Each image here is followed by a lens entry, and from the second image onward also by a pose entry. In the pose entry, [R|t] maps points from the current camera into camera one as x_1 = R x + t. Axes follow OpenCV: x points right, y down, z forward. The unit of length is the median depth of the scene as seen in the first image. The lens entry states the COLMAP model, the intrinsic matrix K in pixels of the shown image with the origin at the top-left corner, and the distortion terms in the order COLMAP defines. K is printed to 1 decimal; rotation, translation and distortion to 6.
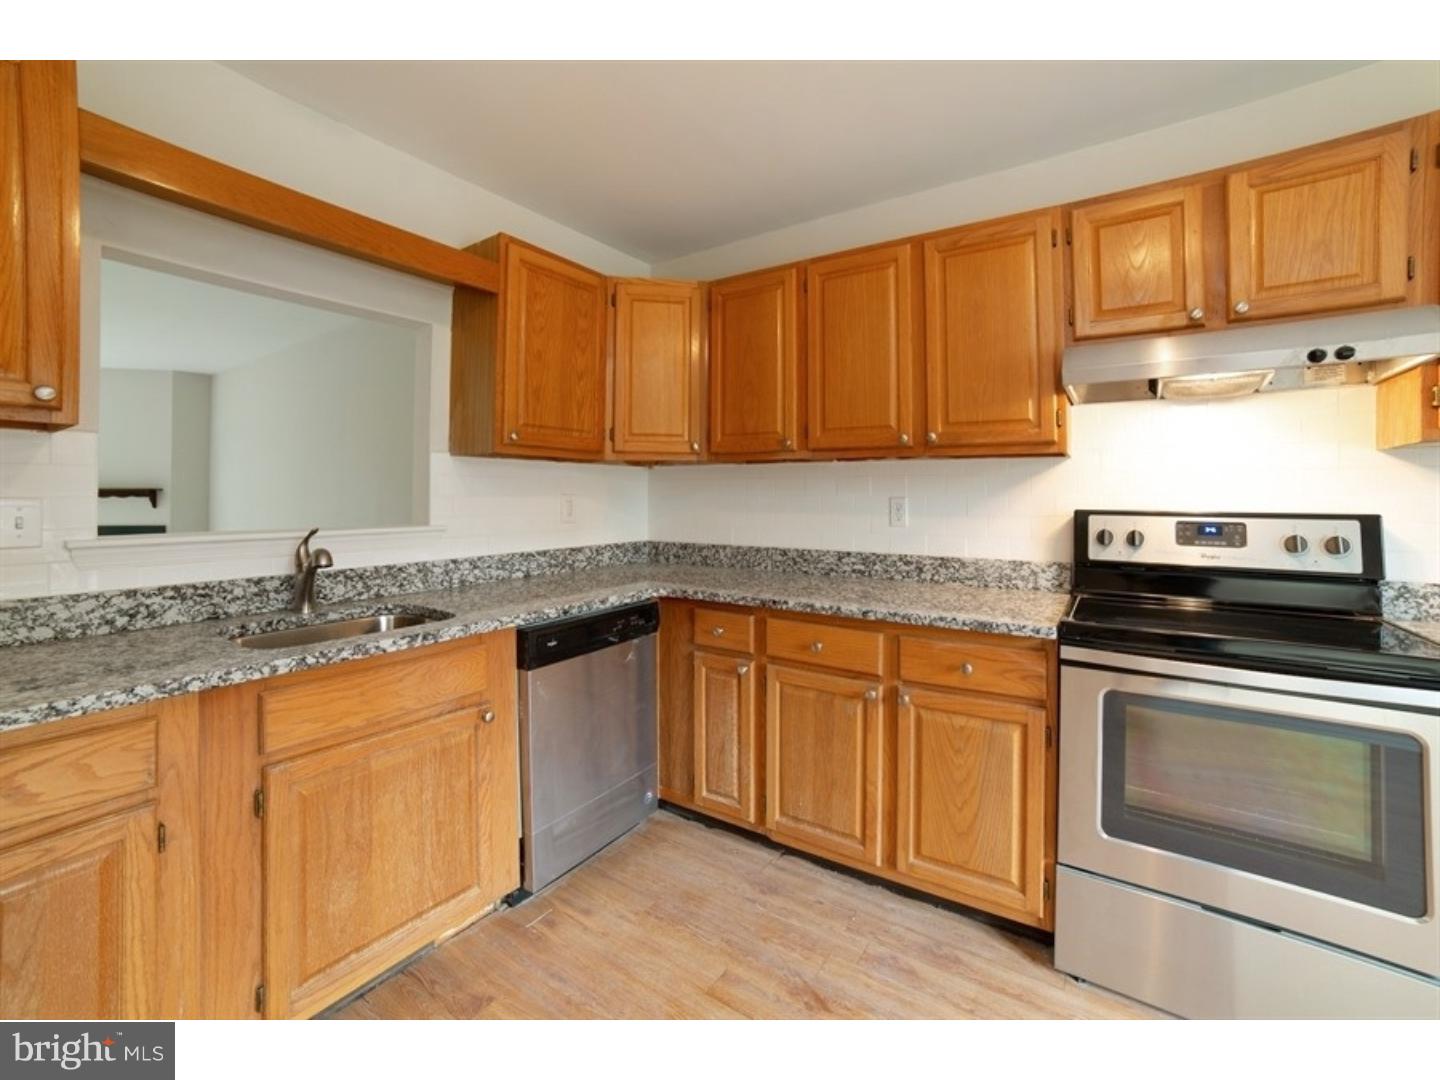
lens RADIAL K [[628.3, 0, 688.5], [0, 628.3, 486.6], [0, 0, 1]] dist [-0.070685, 0.025904]
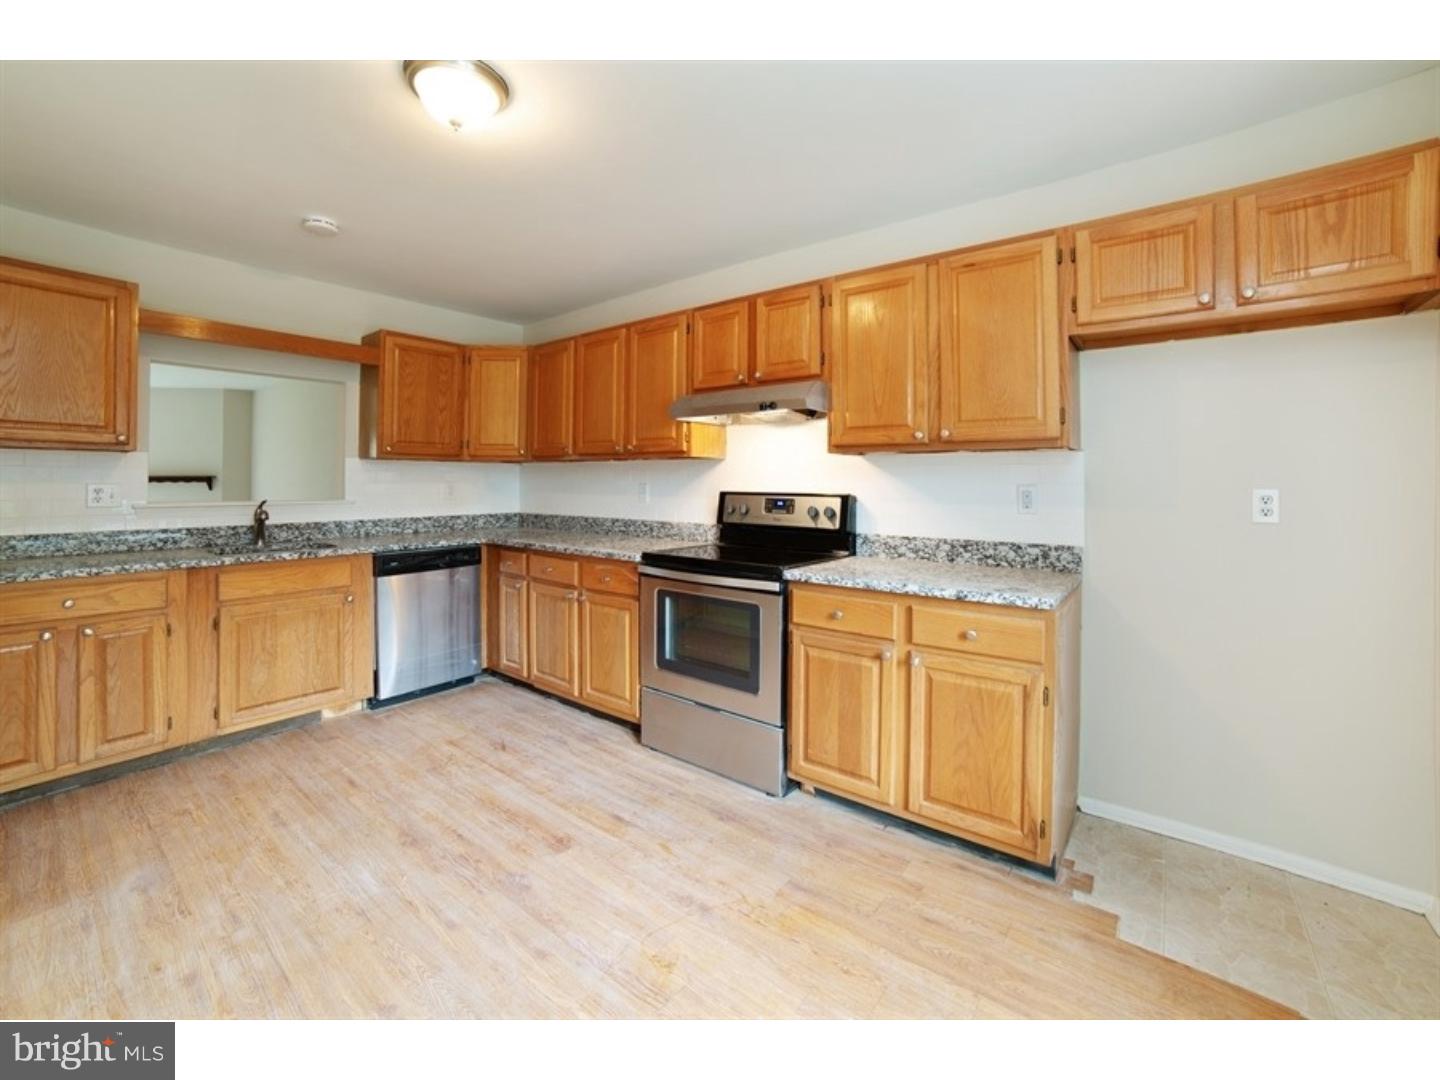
lens RADIAL K [[614.2, 0, 724.5], [0, 614.2, 477.0], [0, 0, 1]] dist [-0.058220, 0.024508]
pose [[0.998736, -0.000749, -0.050268, 0.781713], [0.001131, 0.999971, 0.007570, -0.014179], [0.050260, -0.007618, 0.998707, -0.669960]]
